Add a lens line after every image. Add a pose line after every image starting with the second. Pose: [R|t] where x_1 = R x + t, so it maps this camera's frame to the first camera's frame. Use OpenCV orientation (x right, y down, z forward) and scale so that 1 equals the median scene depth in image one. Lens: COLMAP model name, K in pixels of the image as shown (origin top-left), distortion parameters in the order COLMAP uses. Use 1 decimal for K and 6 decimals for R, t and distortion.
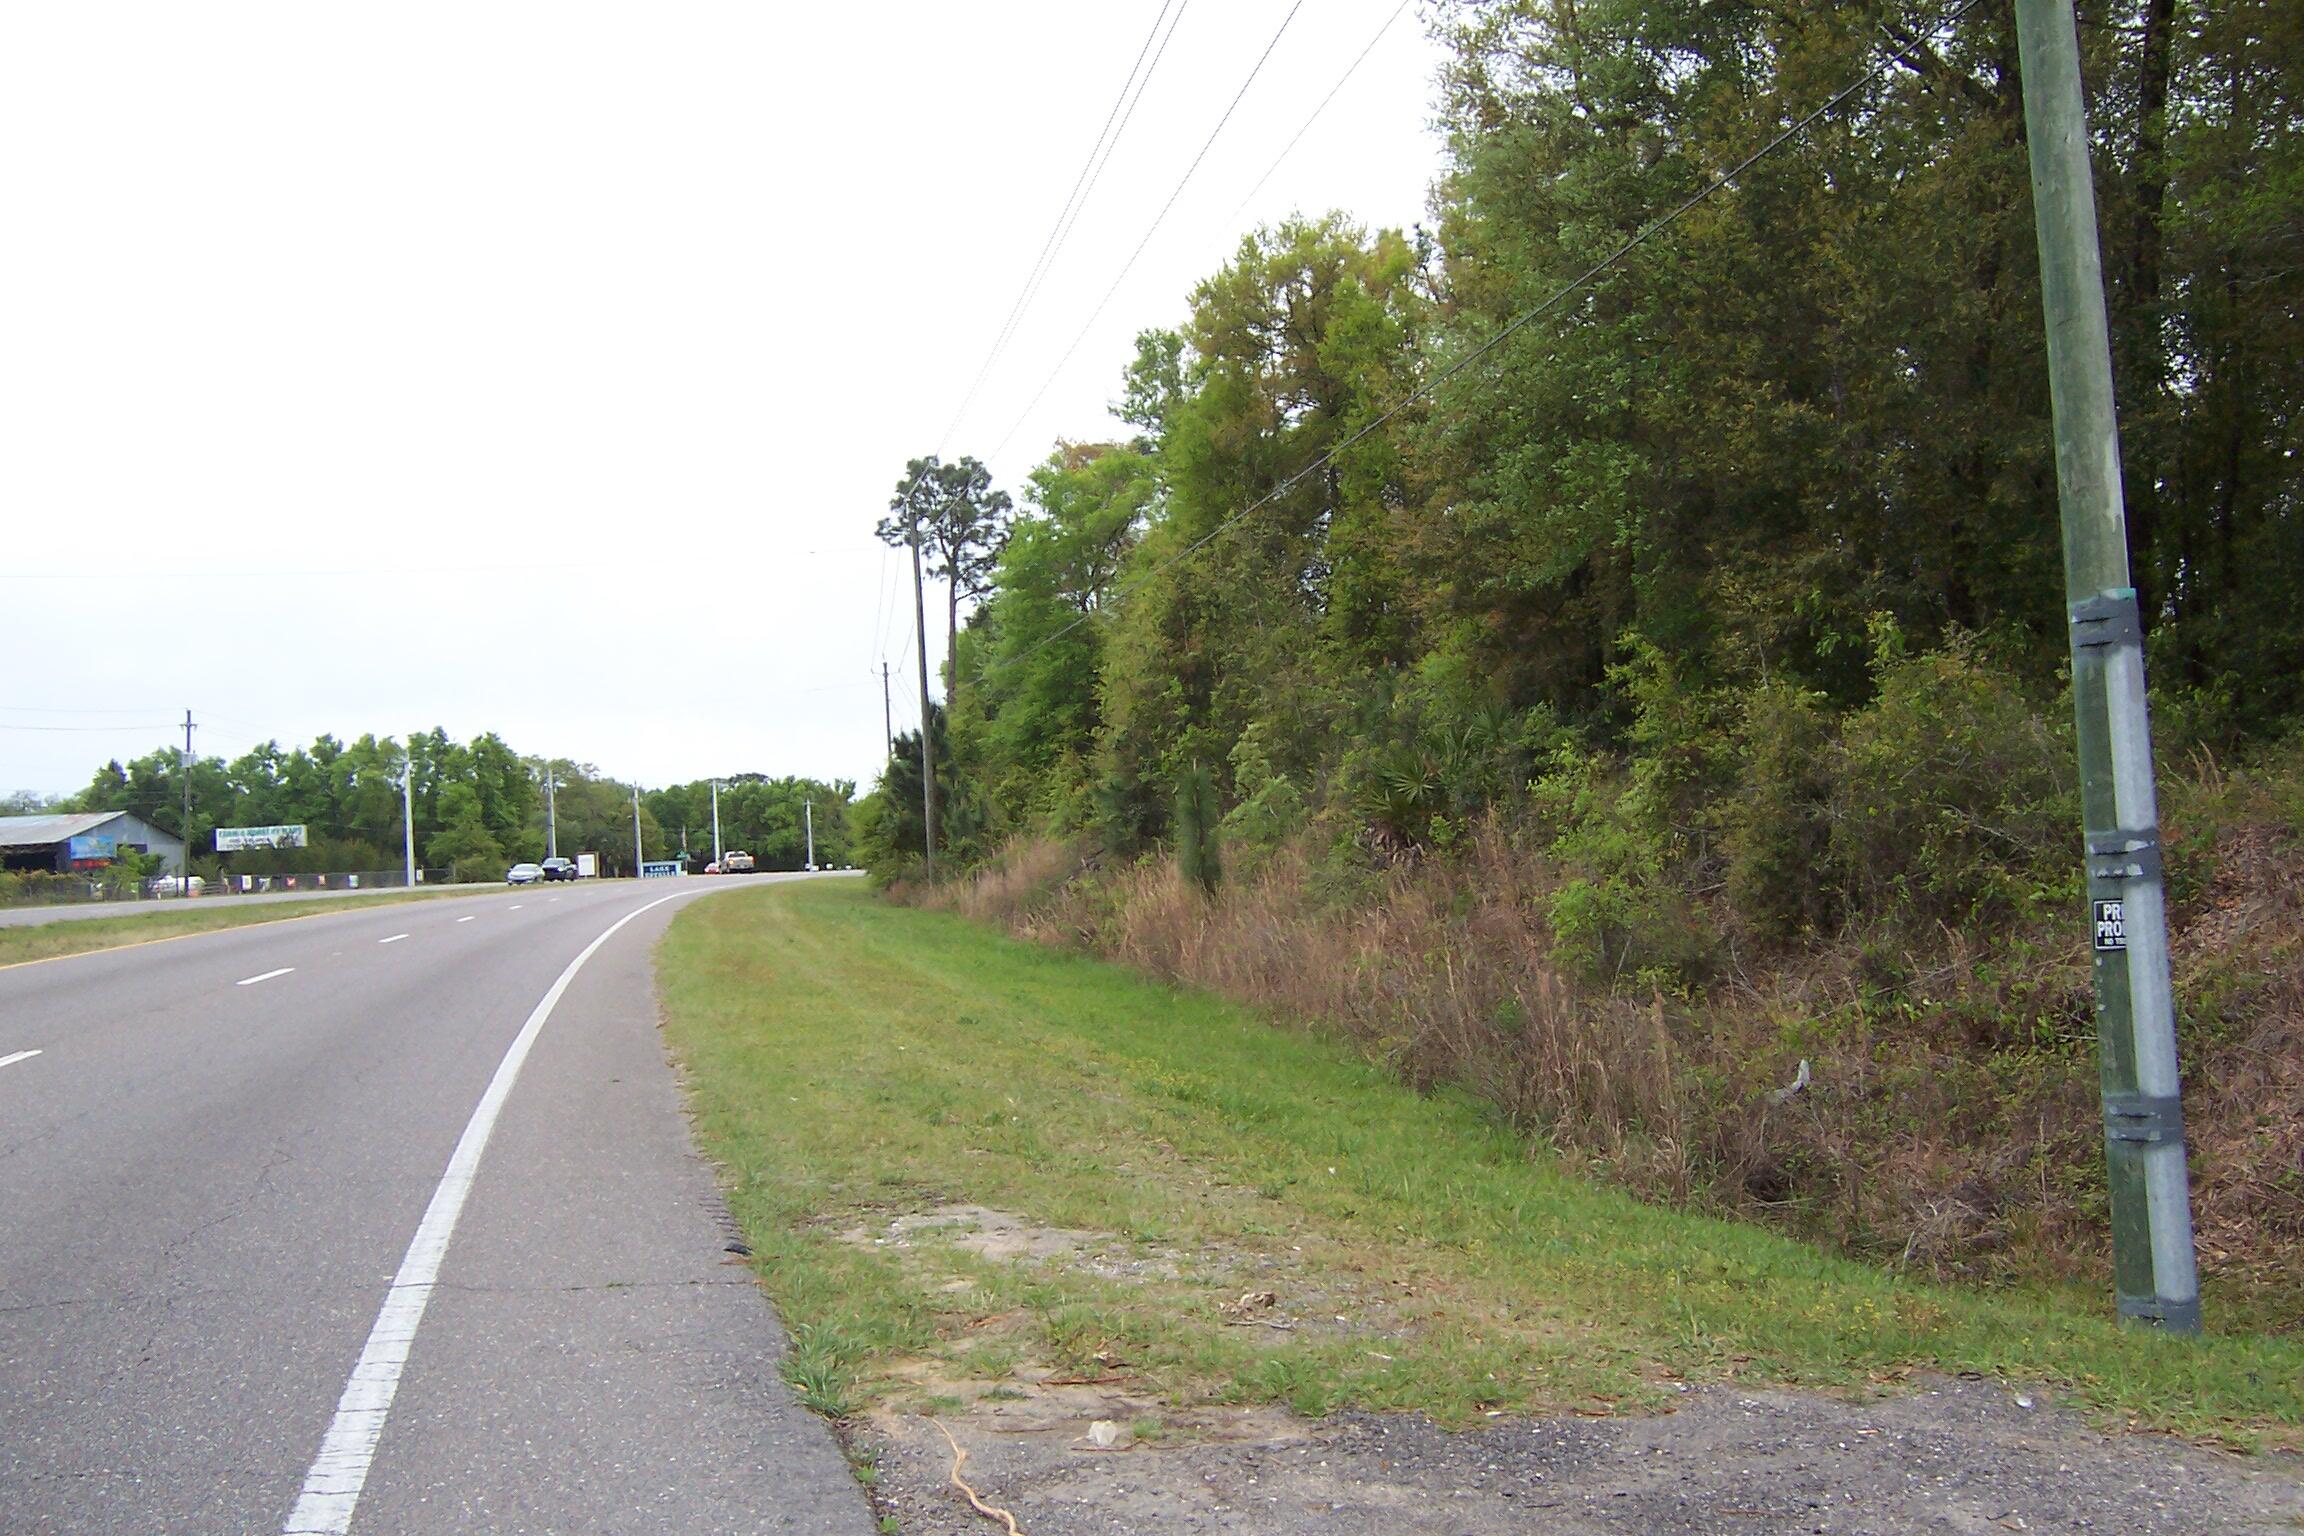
lens RADIAL K [[2279.4, 0, 1168.2], [0, 2279.4, 781.2], [0, 0, 1]] dist [-0.154199, 0.257500]
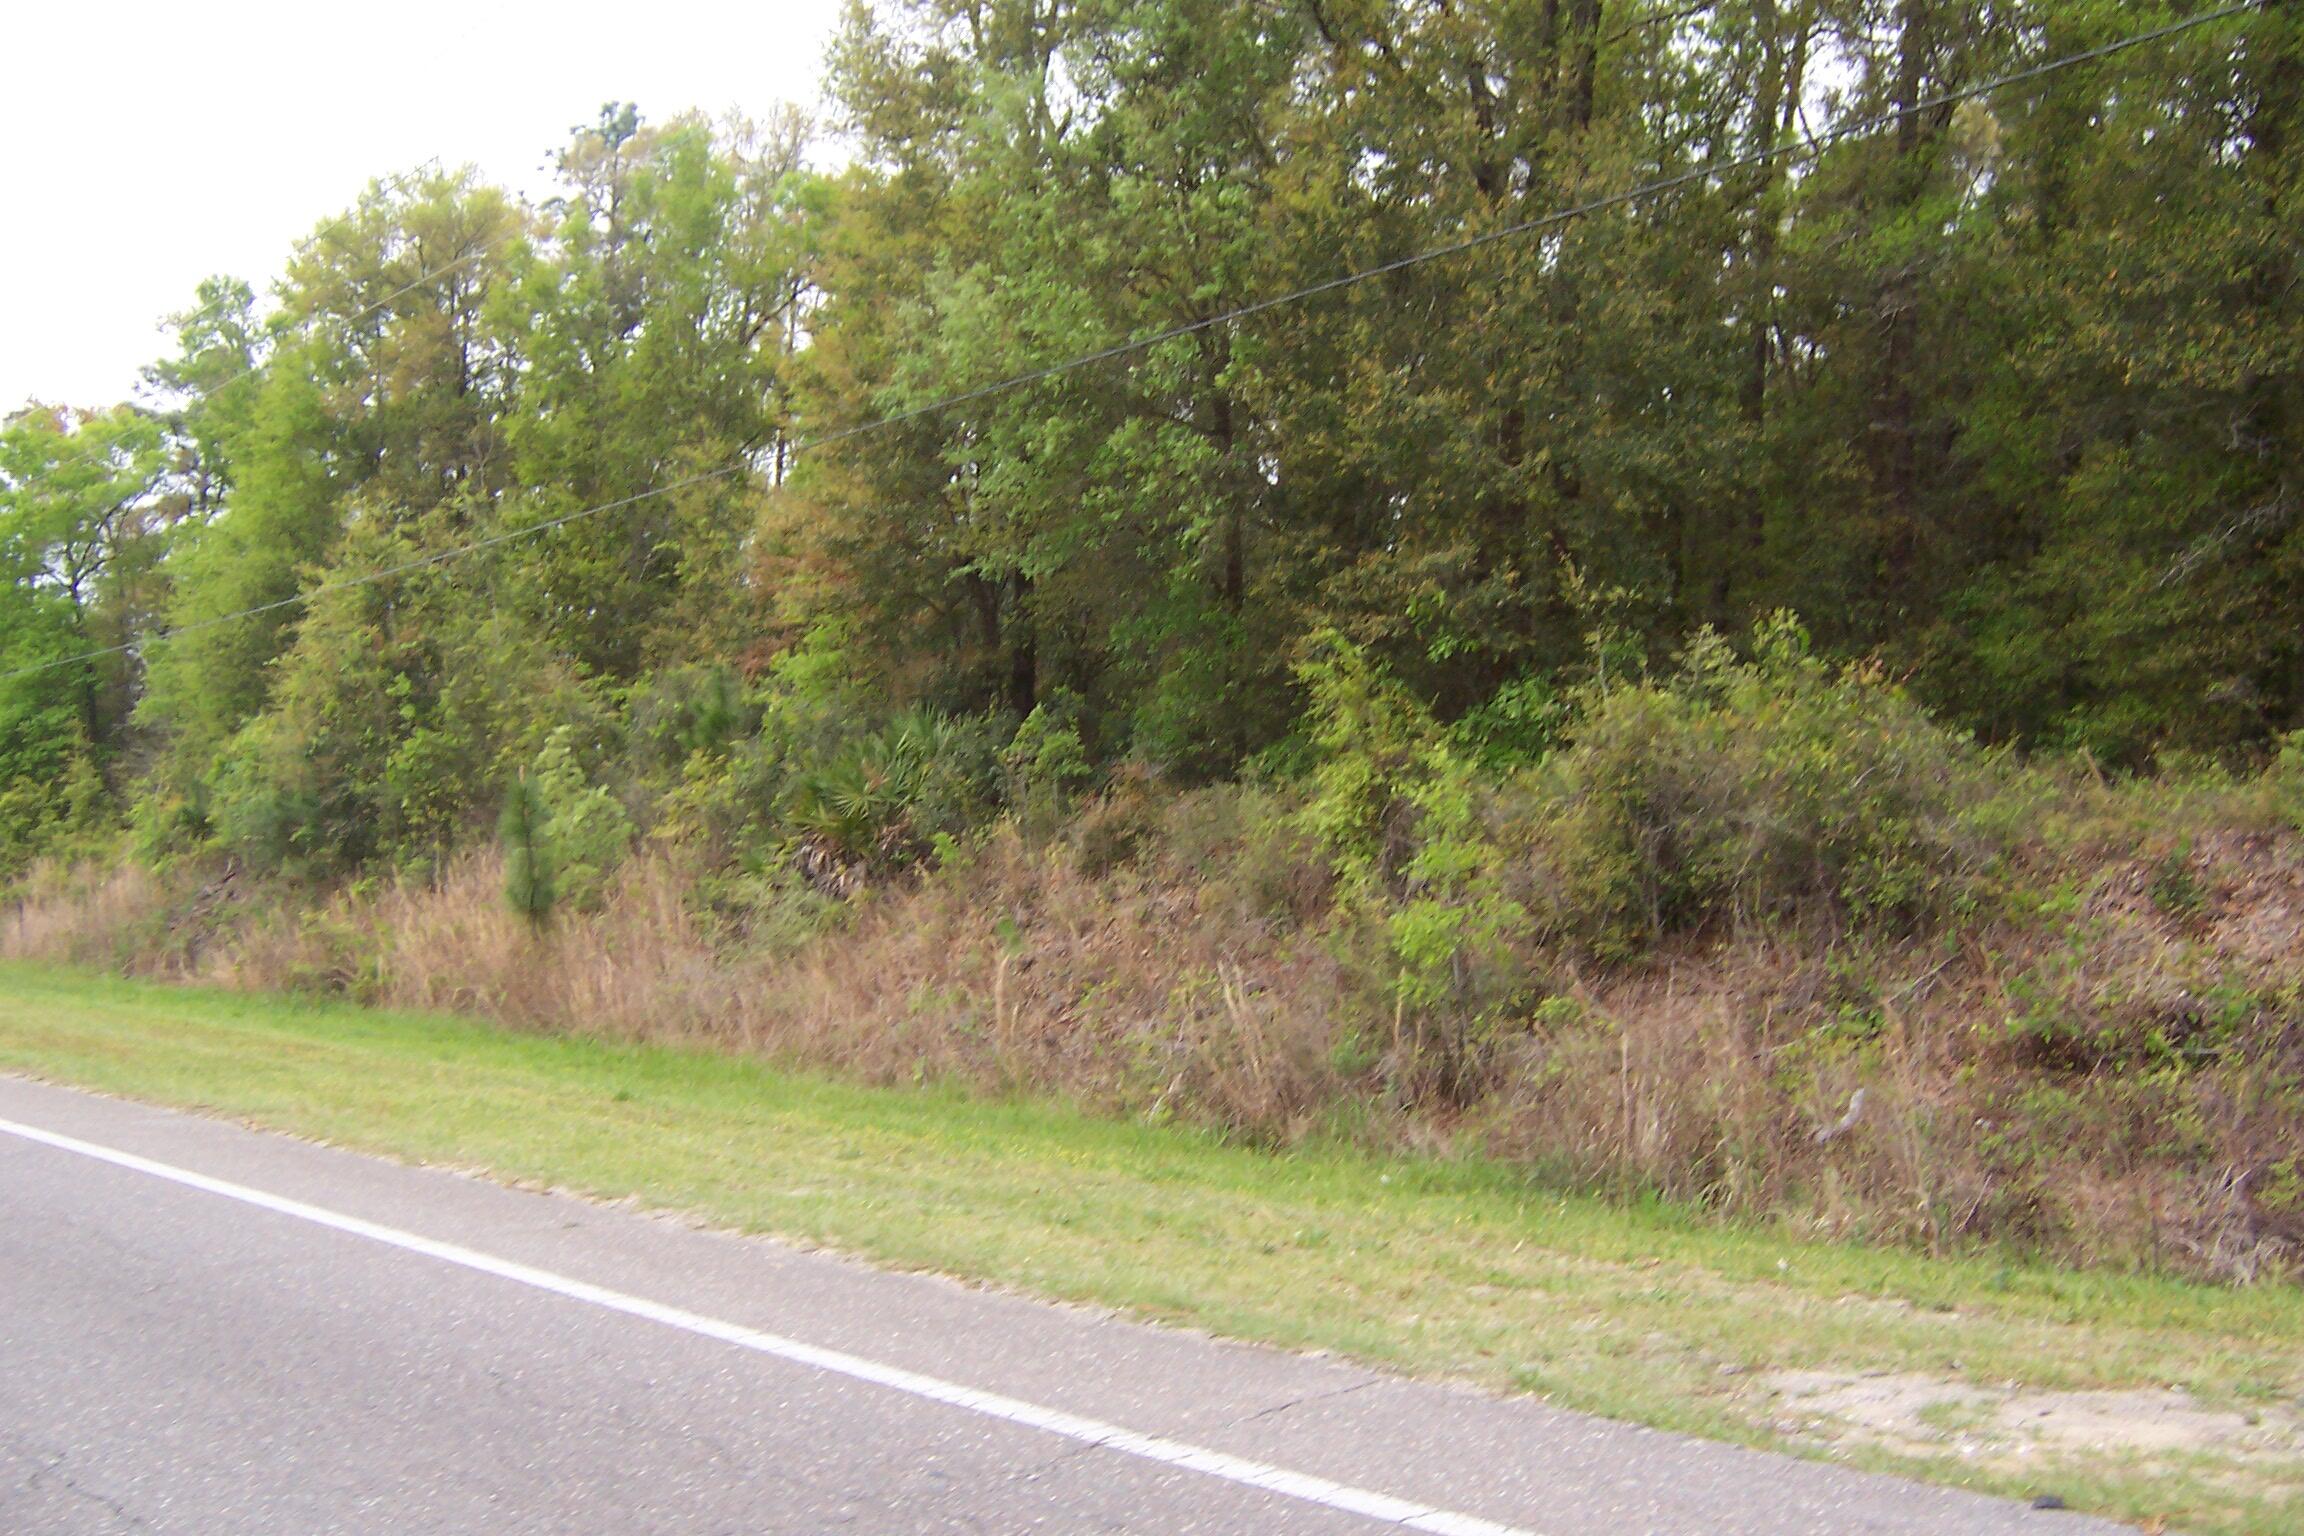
lens RADIAL K [[2279.4, 0, 1168.2], [0, 2279.4, 781.2], [0, 0, 1]] dist [-0.154199, 0.257500]
pose [[0.875048, 0.004989, 0.484011, -0.119249], [-0.000901, 0.999962, -0.008677, 0.001841], [-0.484036, 0.007157, 0.875019, 0.089816]]
